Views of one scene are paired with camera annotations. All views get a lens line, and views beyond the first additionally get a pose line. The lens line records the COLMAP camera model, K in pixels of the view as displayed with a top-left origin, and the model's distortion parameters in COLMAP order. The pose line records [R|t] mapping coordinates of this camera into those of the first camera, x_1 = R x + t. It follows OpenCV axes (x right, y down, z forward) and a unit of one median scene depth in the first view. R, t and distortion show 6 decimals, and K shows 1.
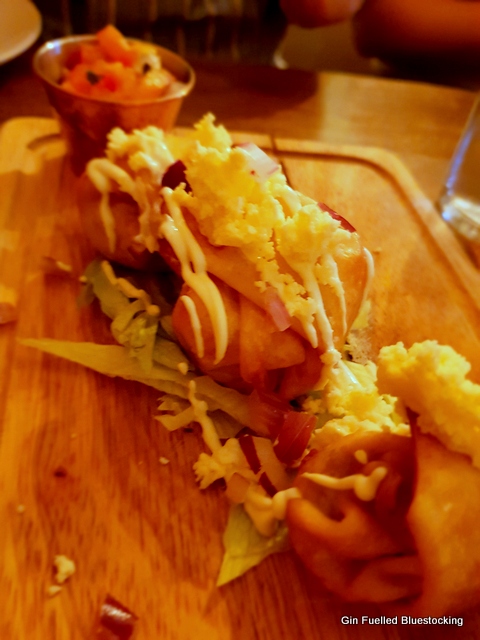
lens RADIAL K [[528.2, 0, 238.4], [0, 528.2, 305.5], [0, 0, 1]] dist [0.053916, -0.181191]
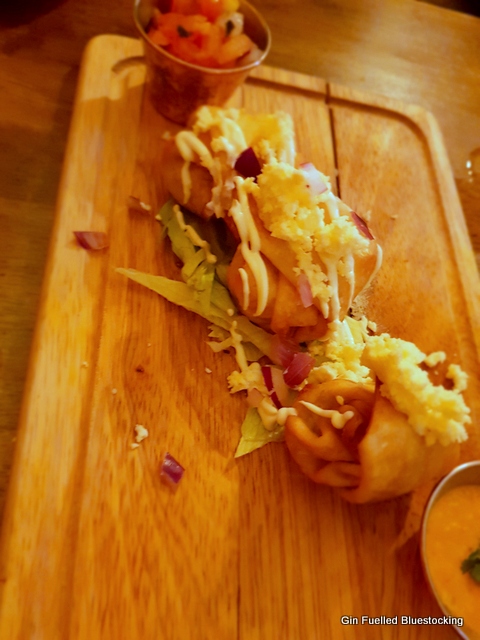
lens RADIAL K [[487.9, 0, 248.3], [0, 487.9, 322.8], [0, 0, 1]] dist [0.080766, -0.138809]
pose [[0.985759, 0.166931, 0.020338, -0.080897], [-0.166133, 0.947951, 0.271641, -0.219058], [0.026065, -0.271151, 0.962184, -0.262015]]
